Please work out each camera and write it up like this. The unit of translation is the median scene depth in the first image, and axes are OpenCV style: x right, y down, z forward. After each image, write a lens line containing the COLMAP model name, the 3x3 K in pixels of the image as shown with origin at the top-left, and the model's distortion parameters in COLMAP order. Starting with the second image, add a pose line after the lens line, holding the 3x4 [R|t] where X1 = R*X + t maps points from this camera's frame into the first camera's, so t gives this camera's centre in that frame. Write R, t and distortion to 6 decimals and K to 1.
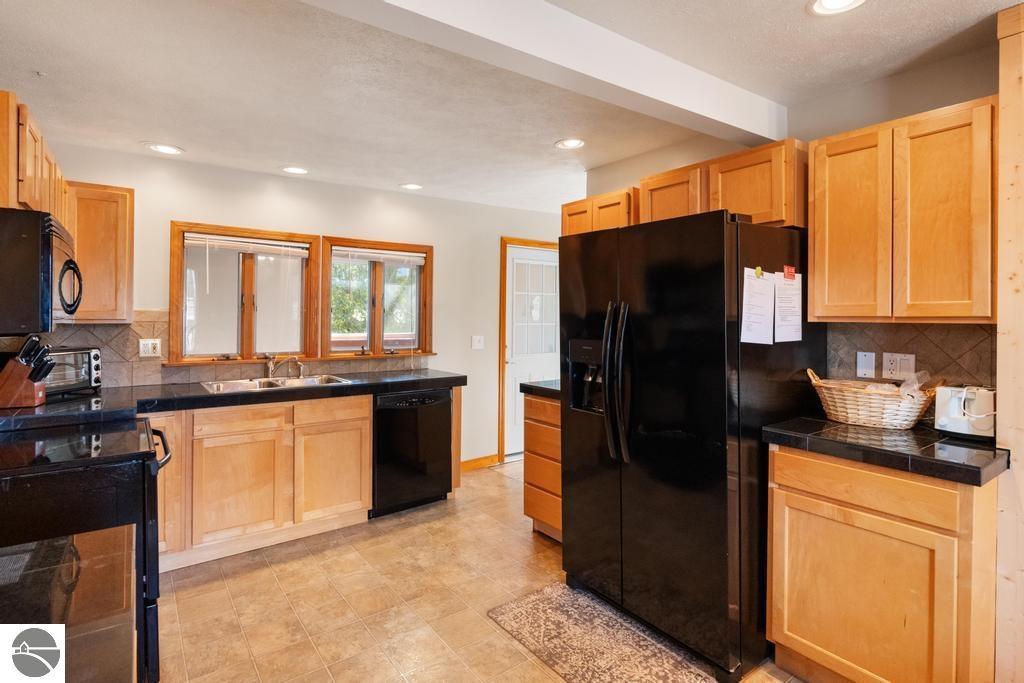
lens RADIAL K [[508.3, 0, 519.1], [0, 508.3, 324.3], [0, 0, 1]] dist [-0.002712, 0.000168]
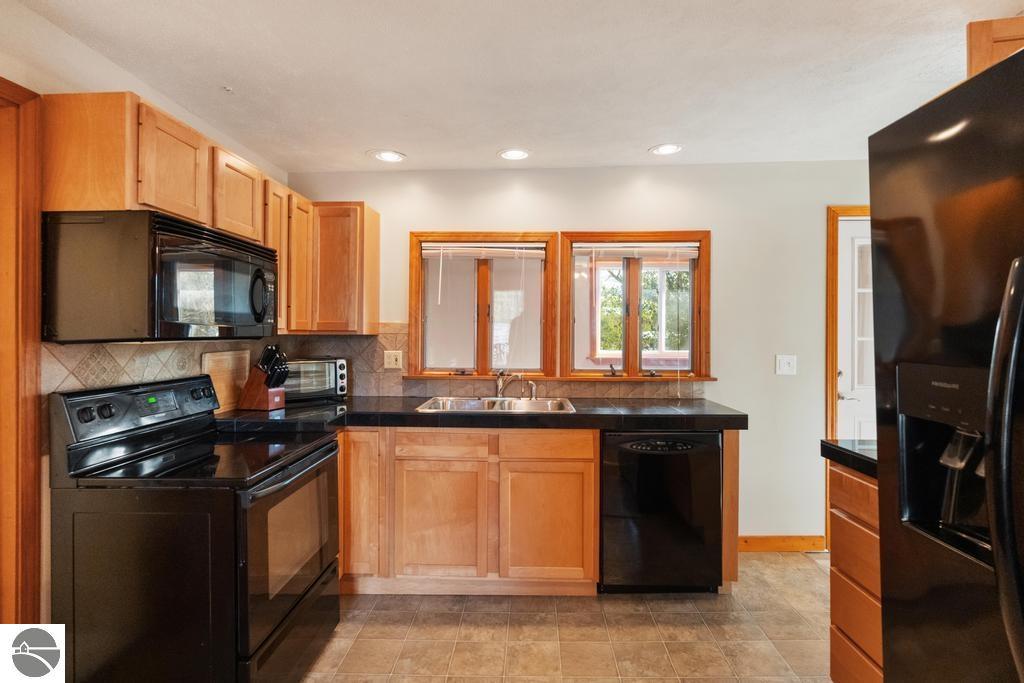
lens RADIAL K [[508.3, 0, 509.4], [0, 508.3, 334.1], [0, 0, 1]] dist [-0.002712, 0.000168]
pose [[0.775805, -0.005436, -0.630950, 0.084361], [-0.006068, 0.999852, -0.016076, 0.009701], [0.630944, 0.016301, 0.775657, 0.332222]]
